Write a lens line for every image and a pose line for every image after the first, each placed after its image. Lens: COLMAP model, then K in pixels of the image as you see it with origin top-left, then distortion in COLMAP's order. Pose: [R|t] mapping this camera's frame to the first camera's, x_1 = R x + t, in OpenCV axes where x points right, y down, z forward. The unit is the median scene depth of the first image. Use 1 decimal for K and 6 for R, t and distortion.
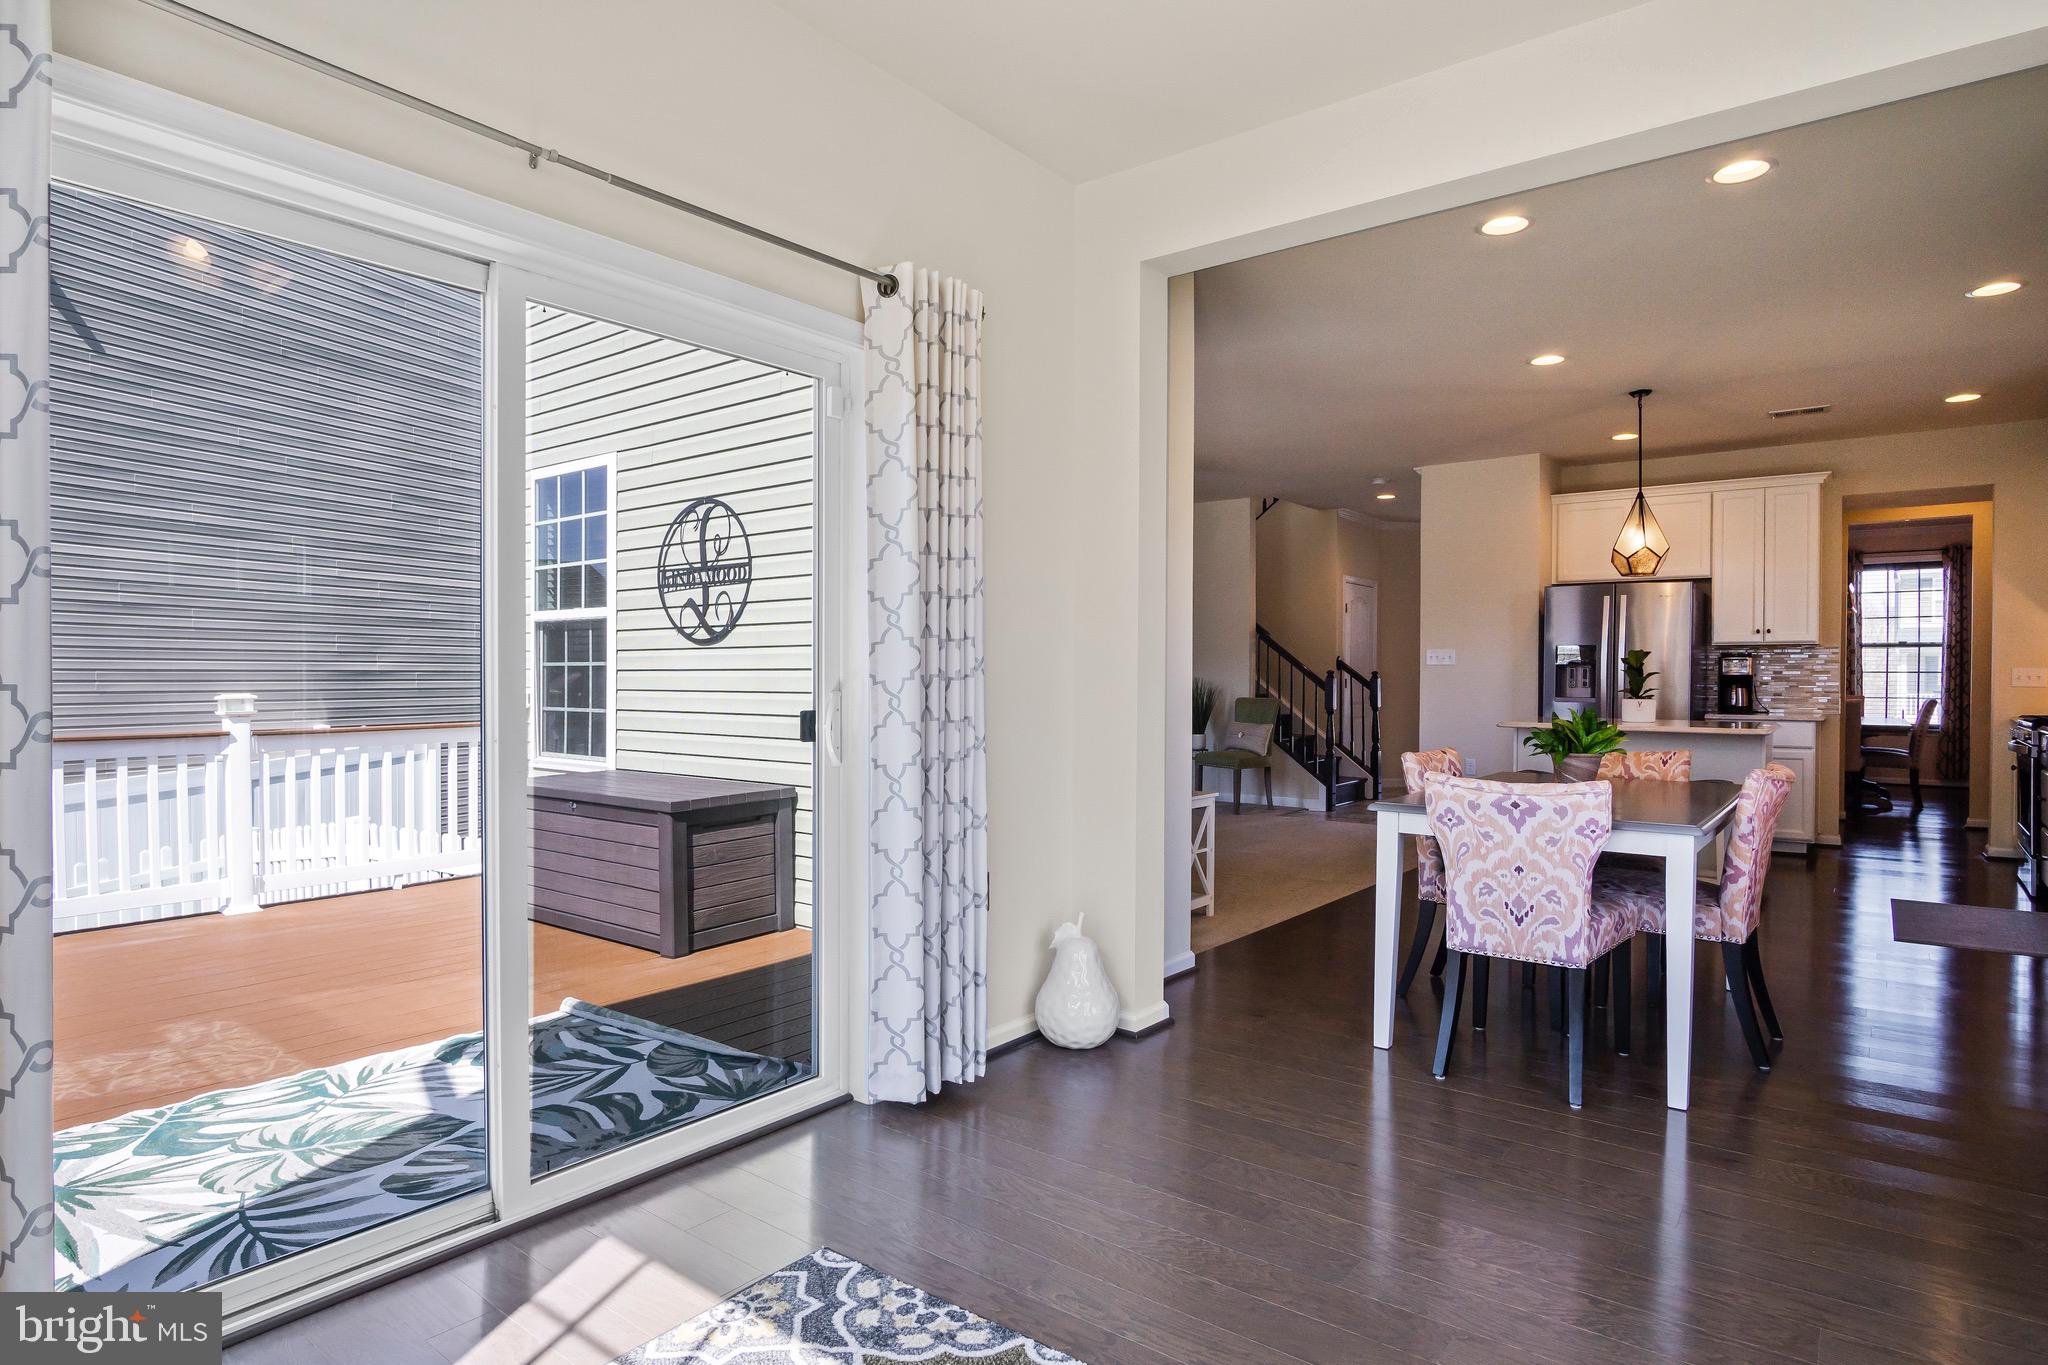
lens RADIAL K [[1112.2, 0, 1024.0], [0, 1112.2, 682.5], [0, 0, 1]] dist [-0.025118, 0.002182]
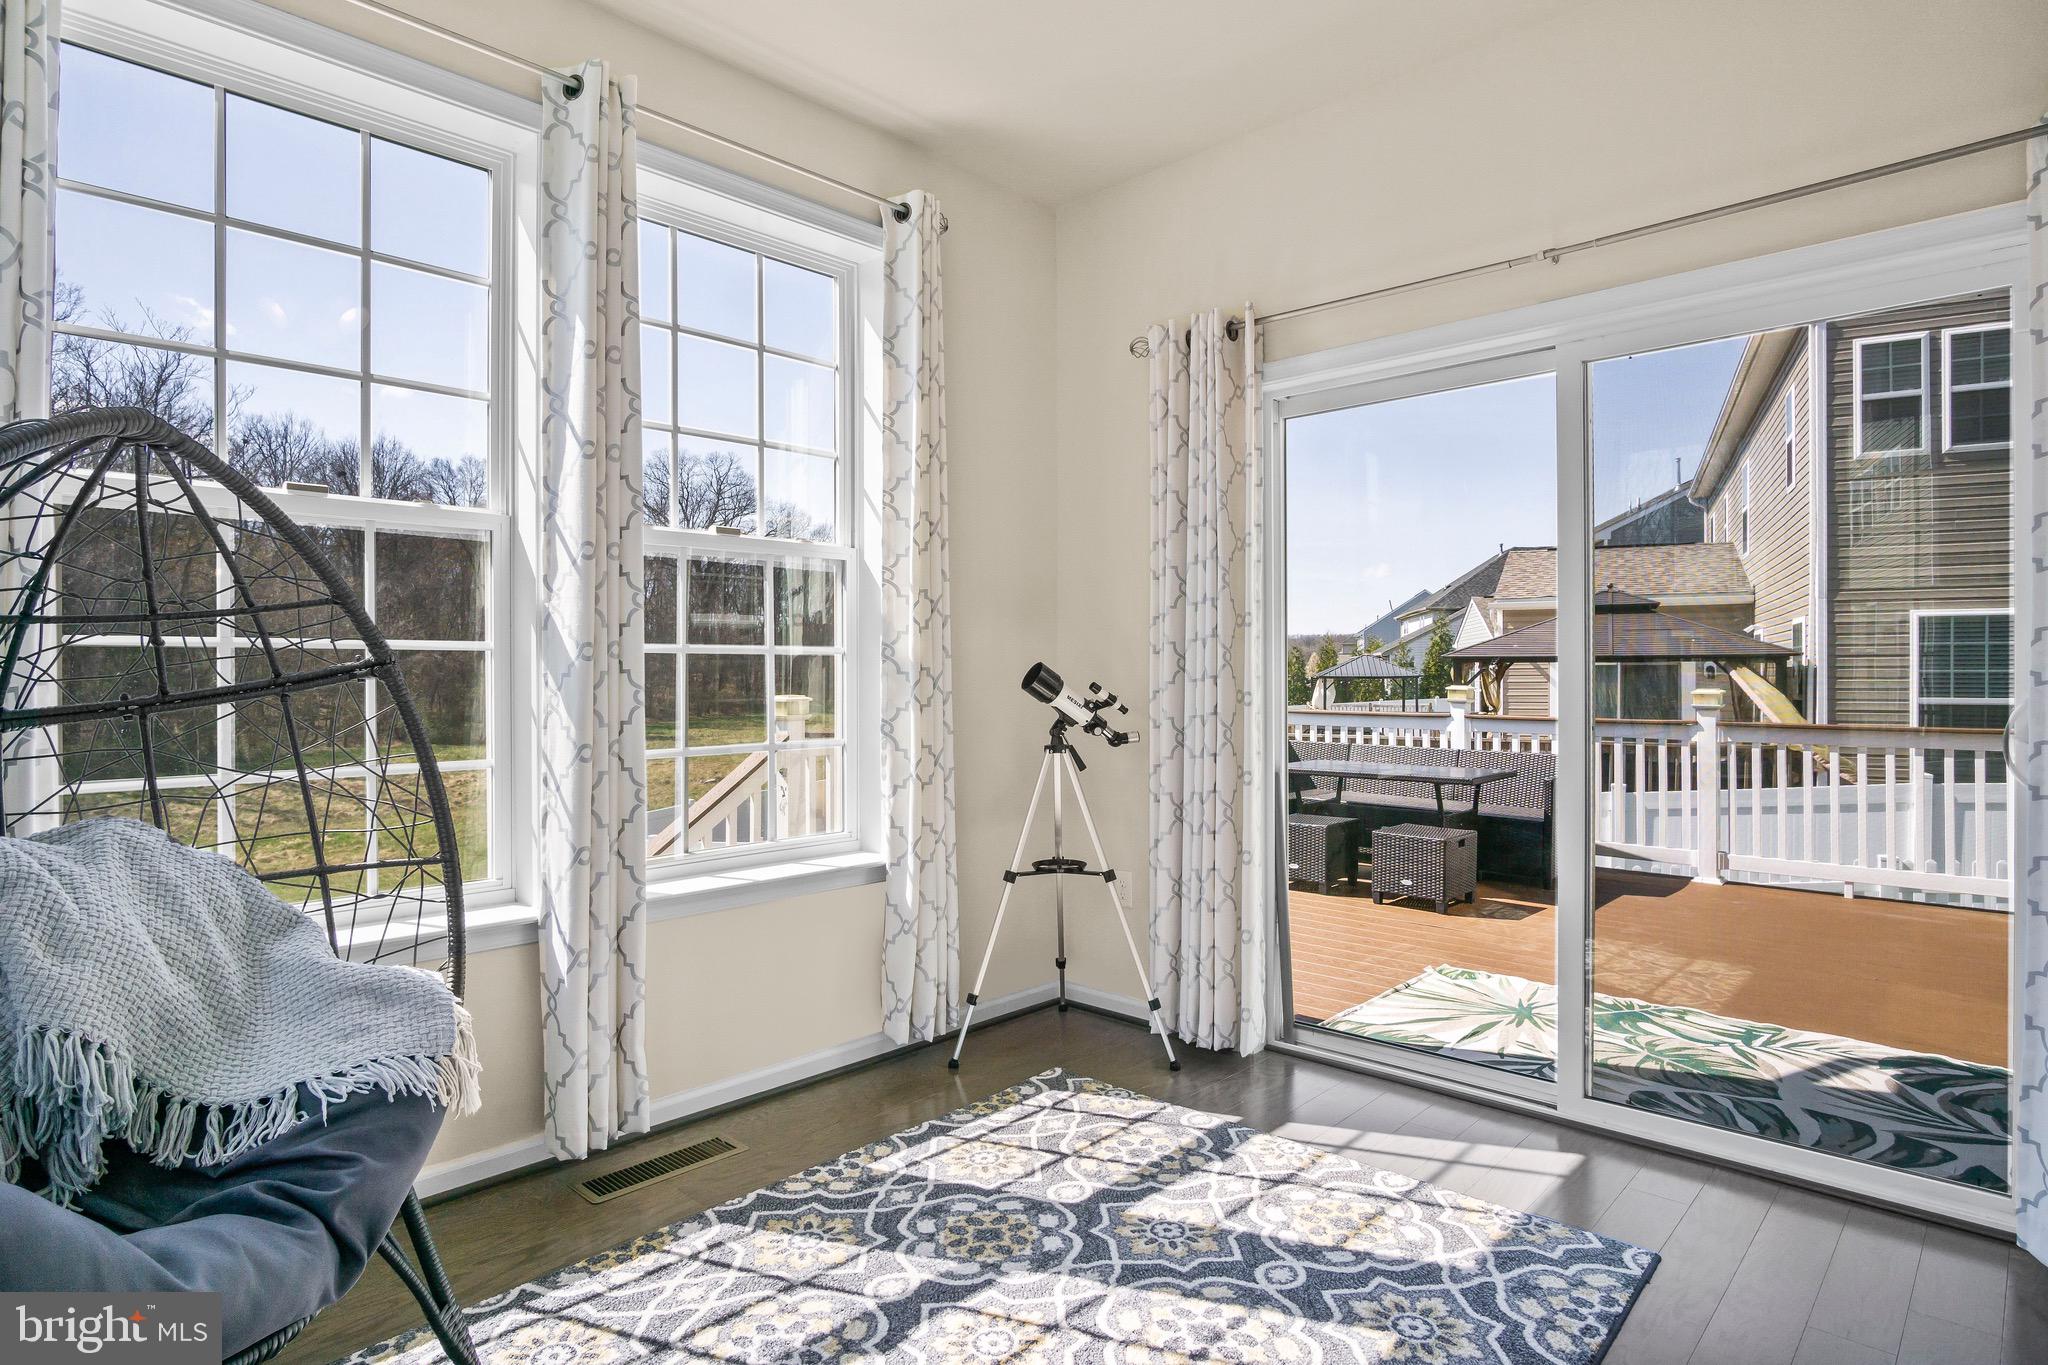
lens RADIAL K [[1112.2, 0, 1024.0], [0, 1112.2, 682.5], [0, 0, 1]] dist [-0.025118, 0.002182]
pose [[-0.094486, 0.006364, -0.995506, 0.613926], [-0.004718, 0.999965, 0.006841, -0.002492], [0.995515, 0.005343, -0.094453, 0.382256]]
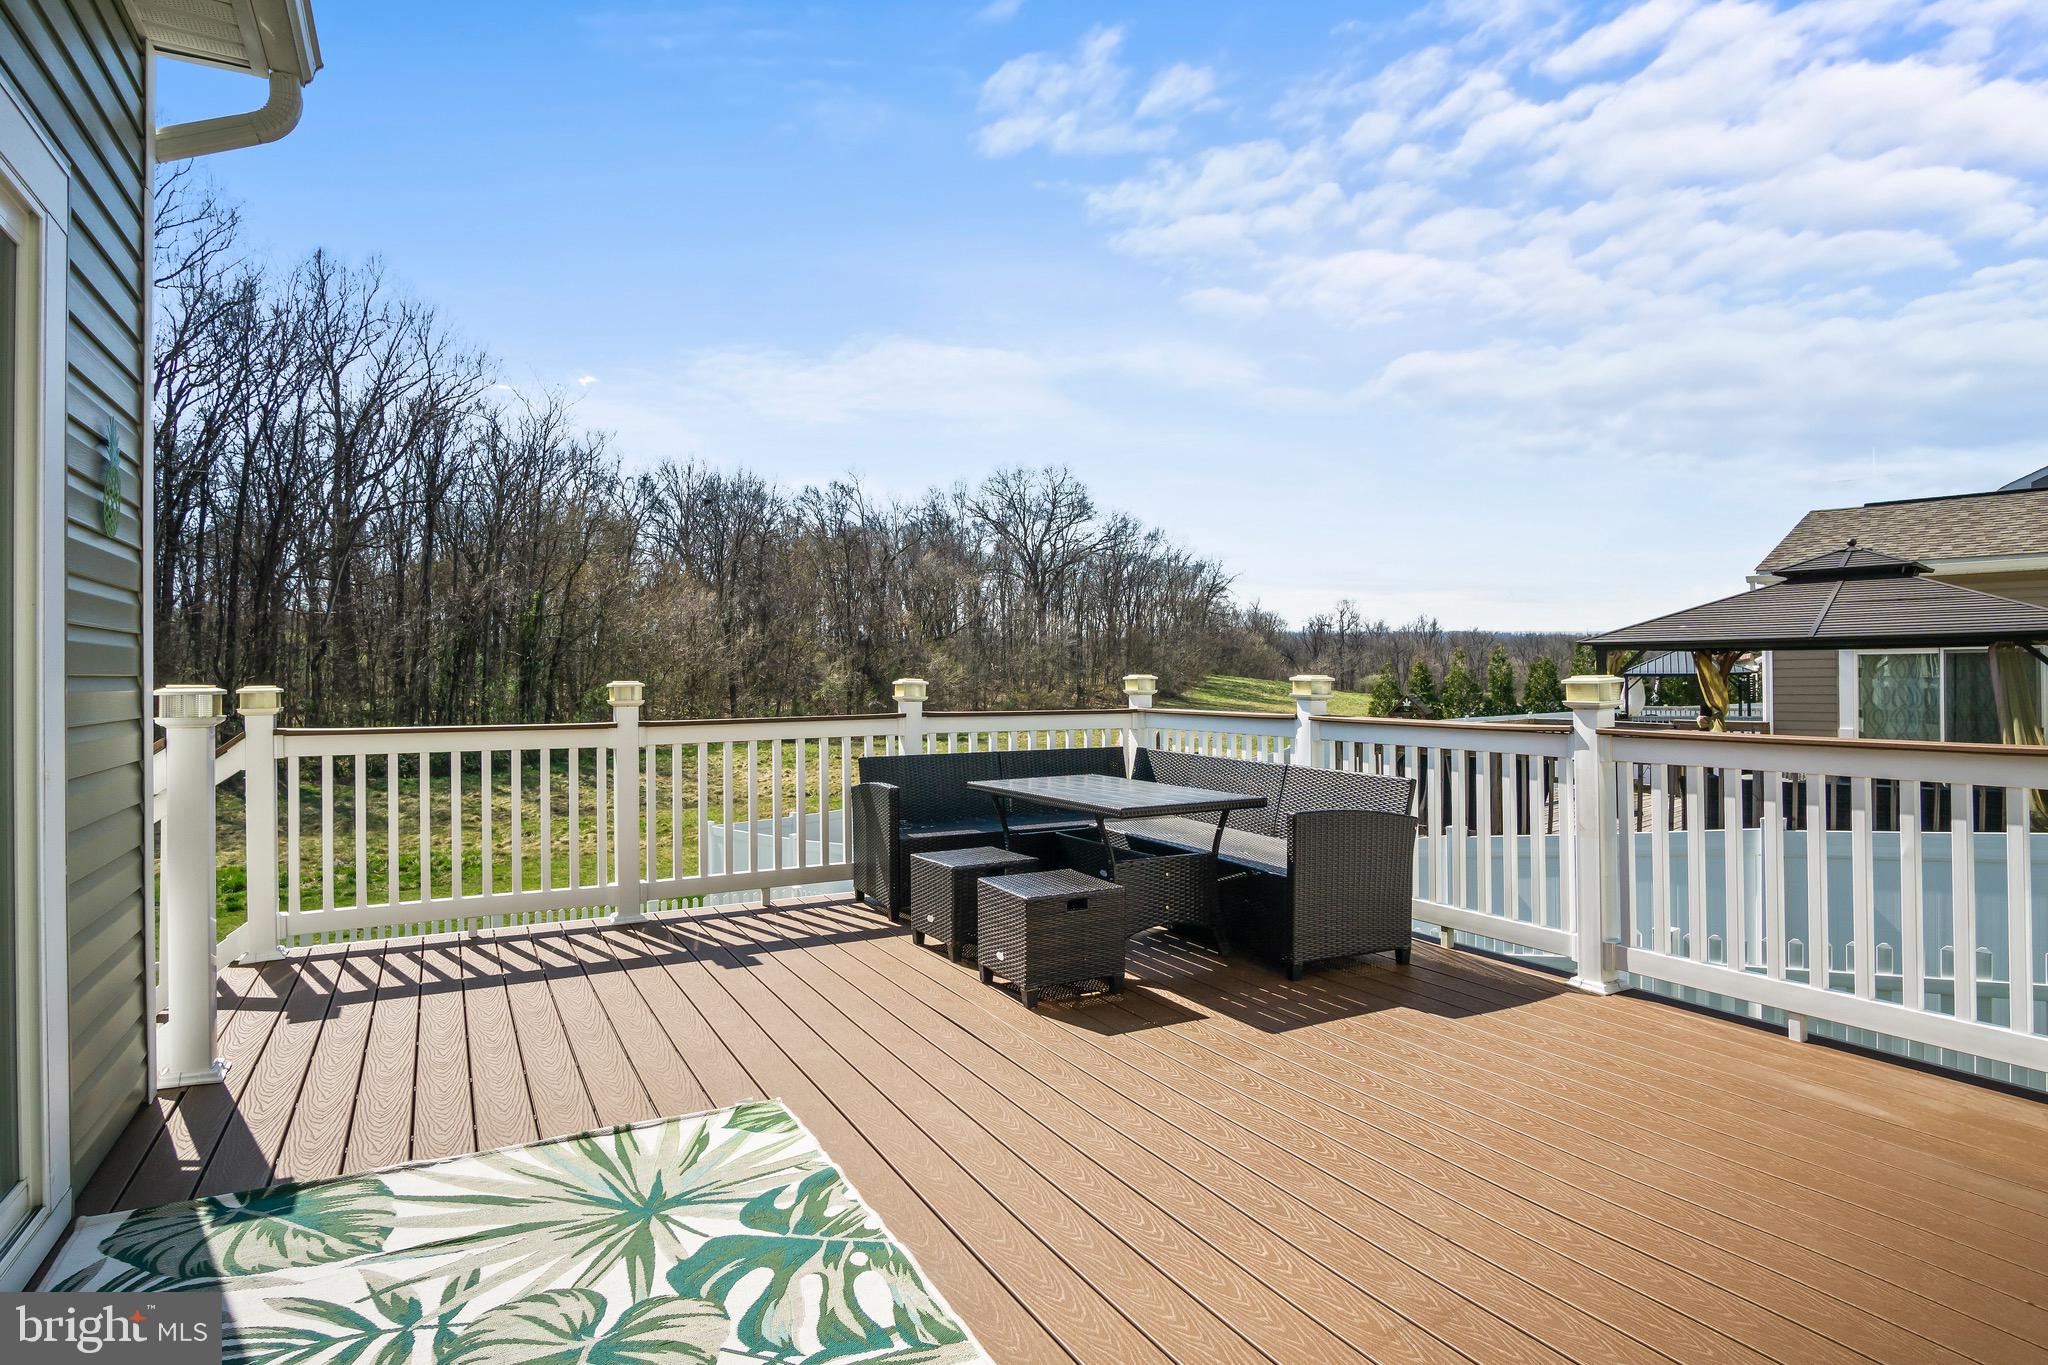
lens RADIAL K [[1112.2, 0, 1024.0], [0, 1112.2, 682.5], [0, 0, 1]] dist [-0.025118, 0.002182]
pose [[-0.406151, 0.002826, -0.913801, -0.164515], [-0.000003, 0.999995, 0.003094, 0.025345], [0.913806, 0.001259, -0.406149, 1.424124]]
